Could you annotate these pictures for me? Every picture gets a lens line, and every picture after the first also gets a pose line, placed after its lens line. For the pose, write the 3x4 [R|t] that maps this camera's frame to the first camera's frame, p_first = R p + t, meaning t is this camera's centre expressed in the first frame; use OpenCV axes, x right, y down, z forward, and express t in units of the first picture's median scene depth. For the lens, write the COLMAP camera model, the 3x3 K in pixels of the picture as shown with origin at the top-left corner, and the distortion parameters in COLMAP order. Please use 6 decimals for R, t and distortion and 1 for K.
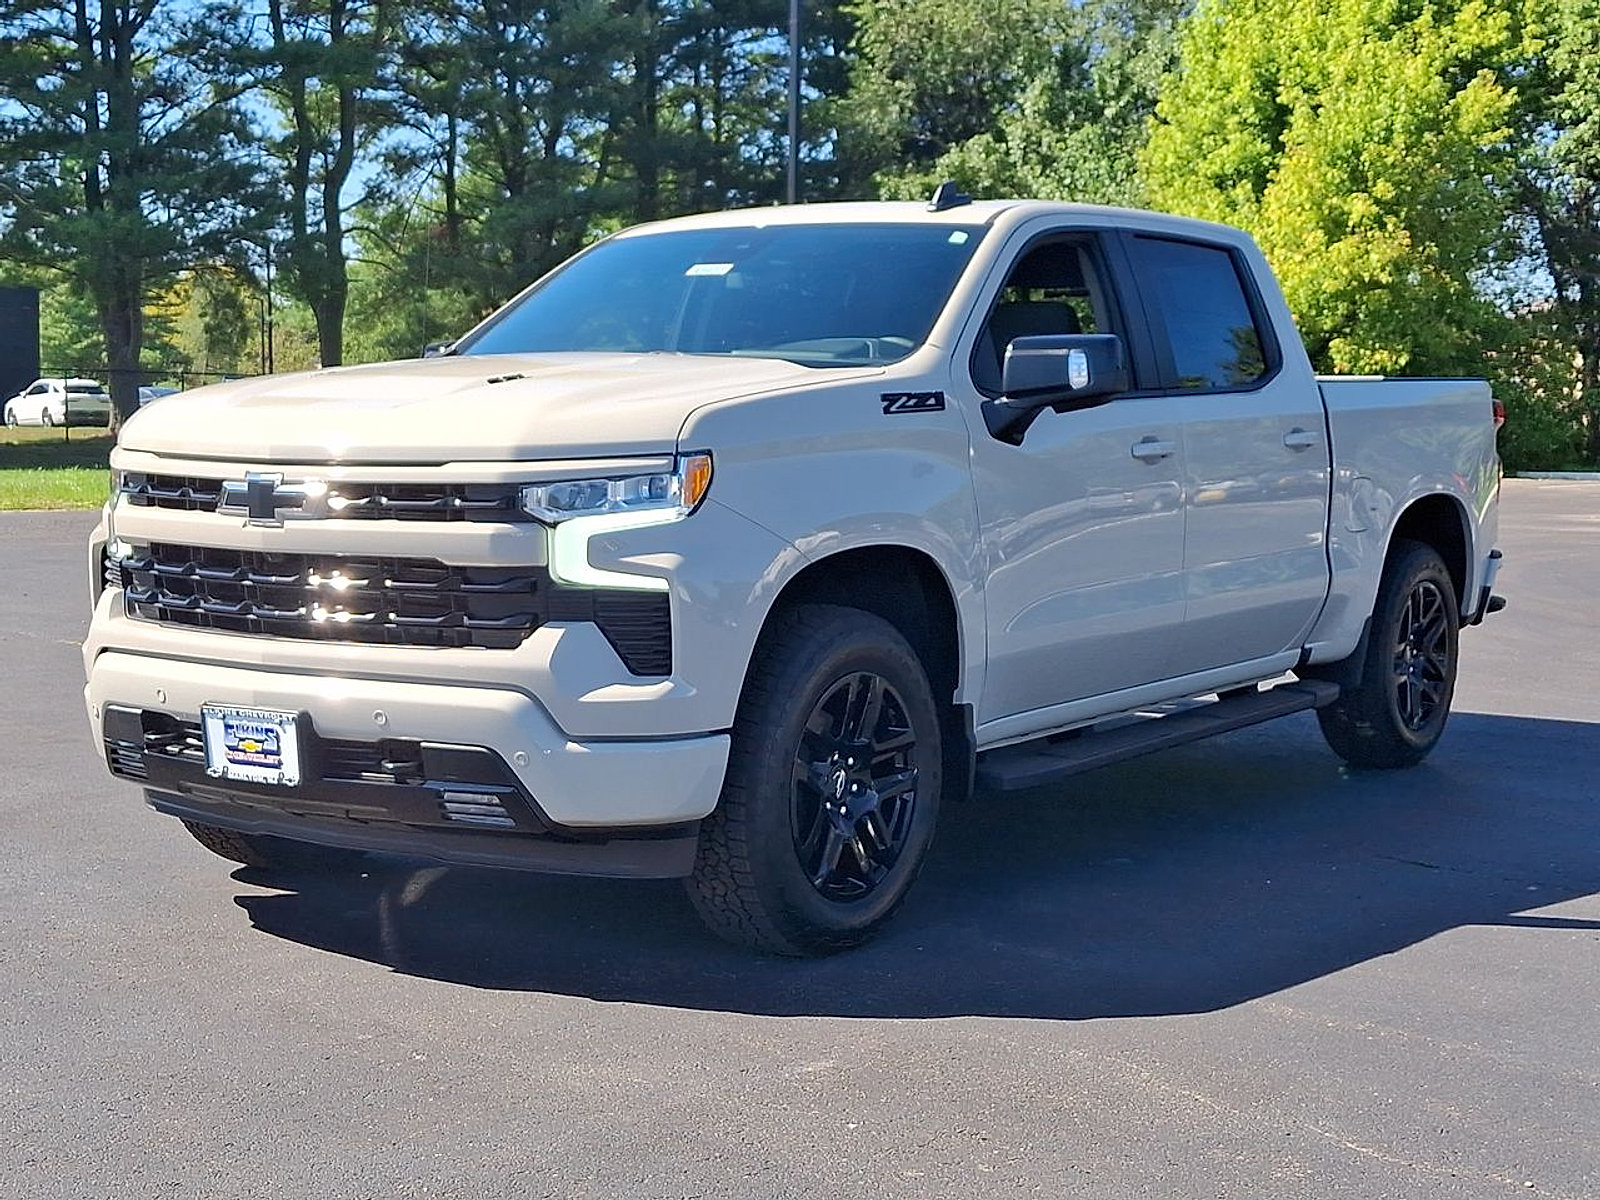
lens RADIAL K [[2587.1, 0, 800.0], [0, 2587.1, 600.0], [0, 0, 1]] dist [0.132587, -0.139243]
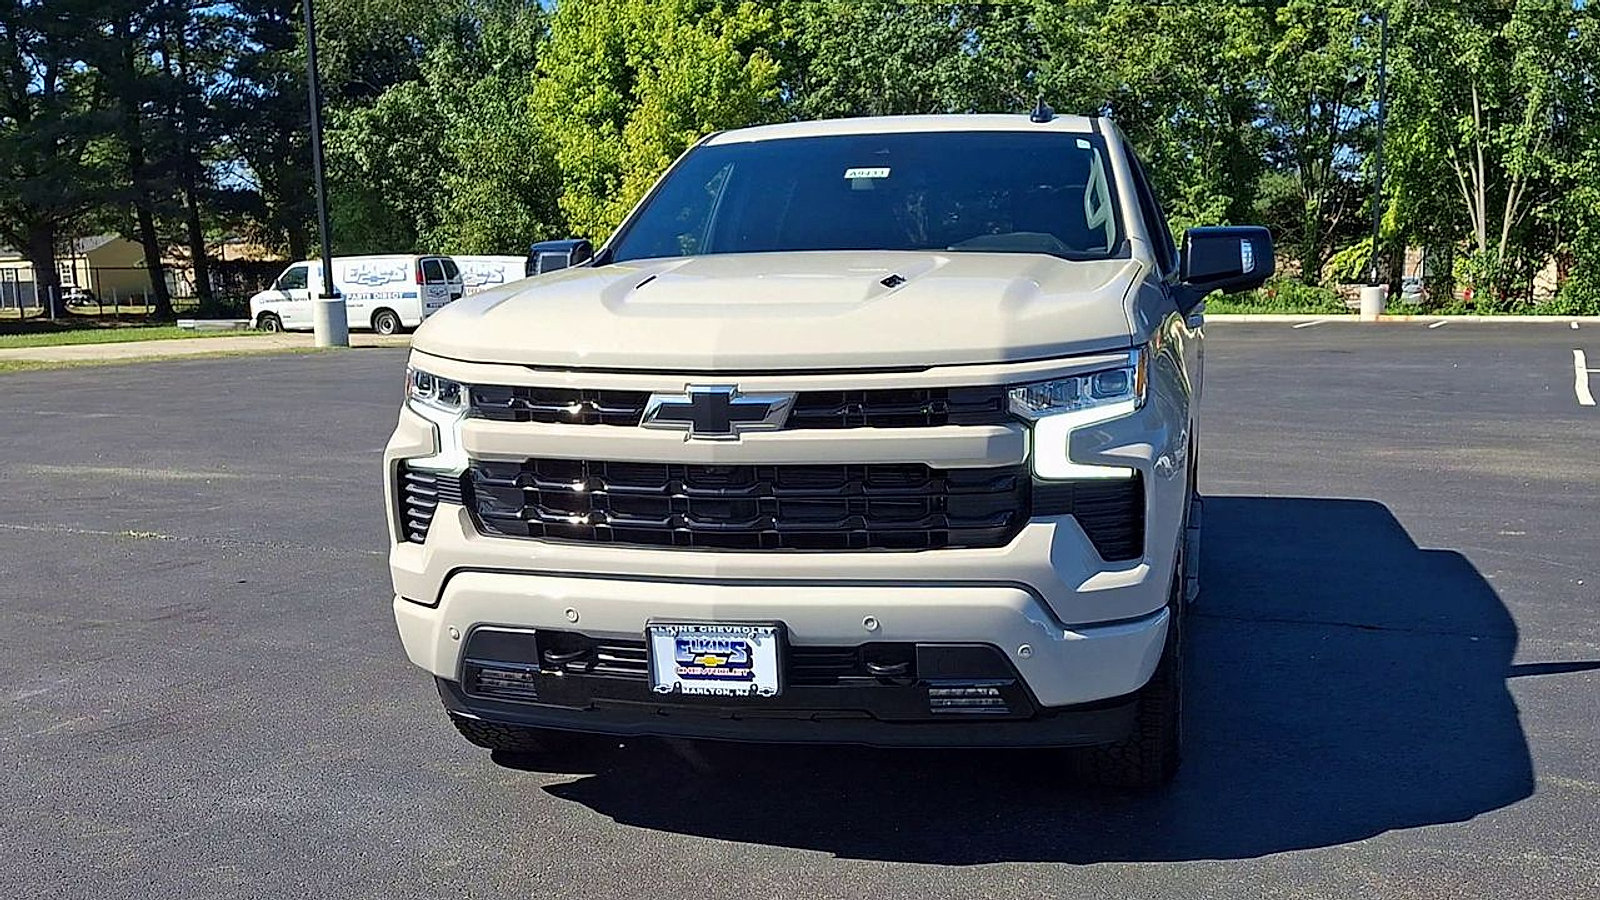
lens RADIAL K [[1628.2, 0, 858.0], [0, 1628.2, 537.0], [0, 0, 1]] dist [0.248569, -0.543086]
pose [[0.922612, -0.085709, 0.376086, -0.073644], [0.053673, 0.994042, 0.094868, -0.008889], [-0.381977, -0.067341, 0.921715, 0.076557]]
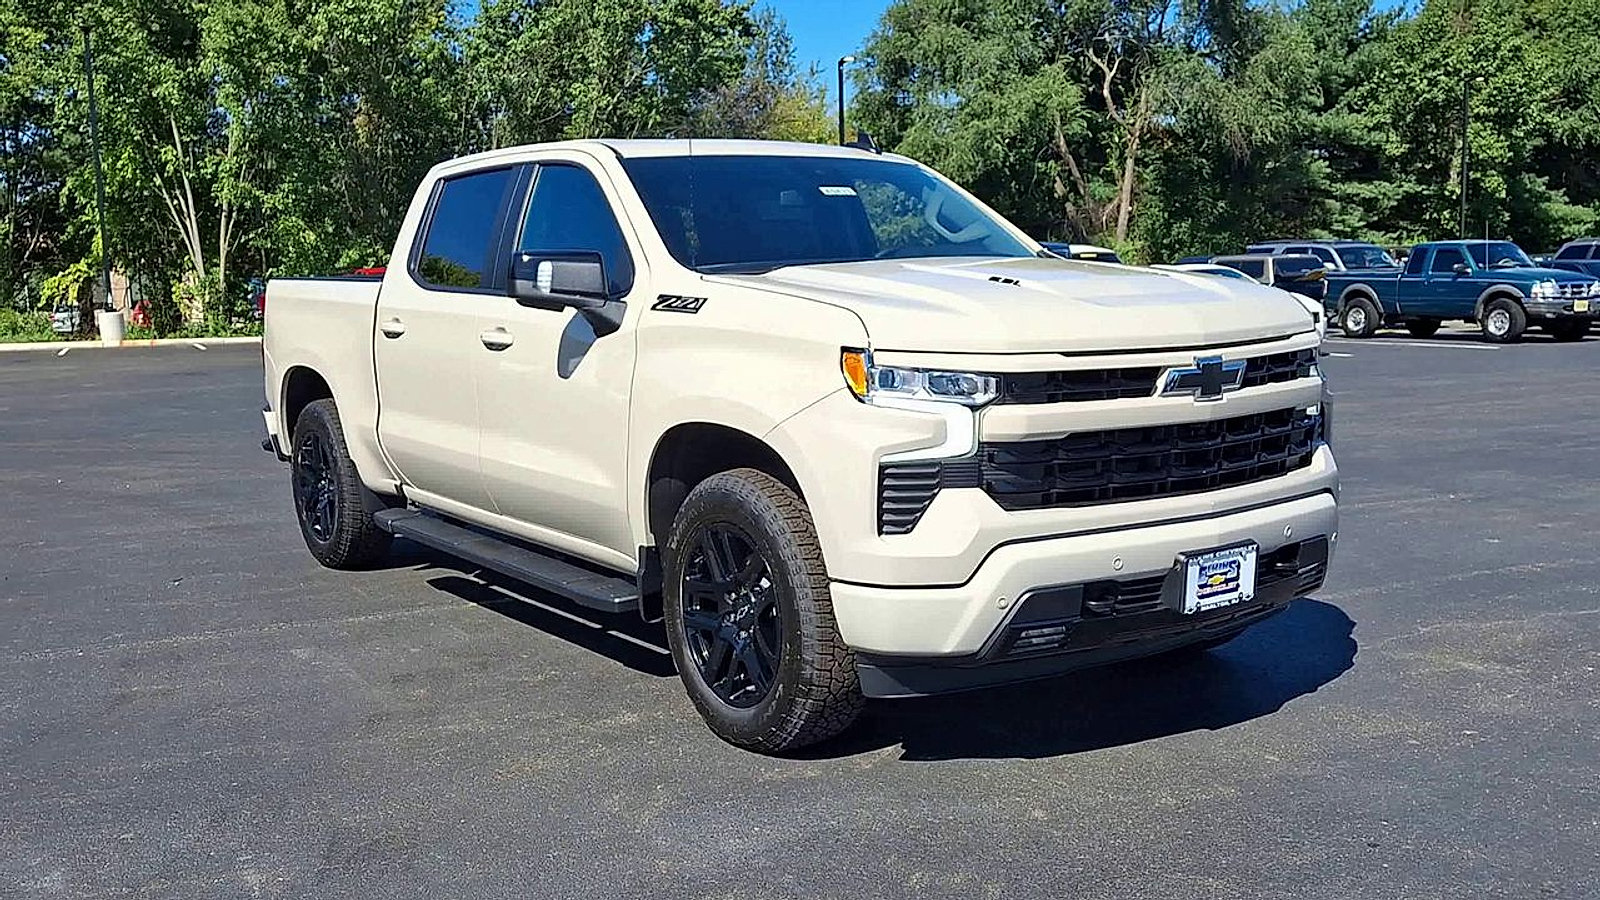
lens RADIAL K [[1684.2, 0, 800.0], [0, 1684.2, 450.0], [0, 0, 1]] dist [-0.001905, -0.007304]
pose [[0.316559, -0.126052, 0.940160, -0.190778], [0.104225, 0.989752, 0.097608, -0.019273], [-0.942830, 0.067090, 0.326453, 0.174027]]
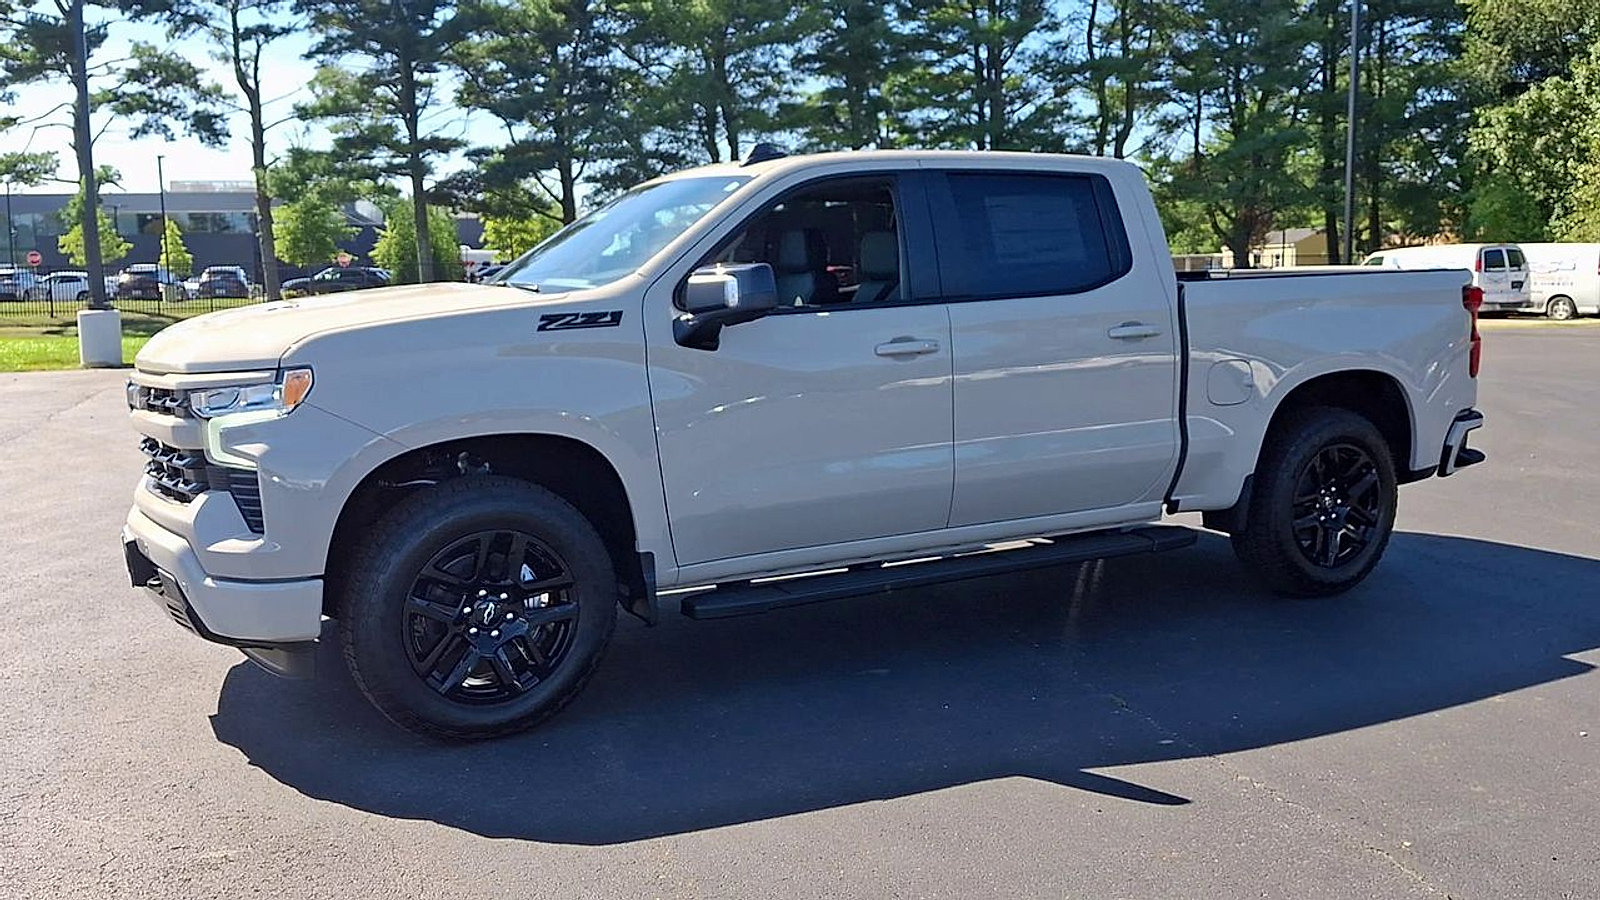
lens RADIAL K [[1427.8, 0, 770.0], [0, 1427.8, 453.8], [0, 0, 1]] dist [0.111535, -0.194860]
pose [[0.875002, 0.041878, -0.482304, 0.096621], [-0.015815, 0.998192, 0.057981, -0.010771], [0.483861, -0.043105, 0.874083, 0.085185]]
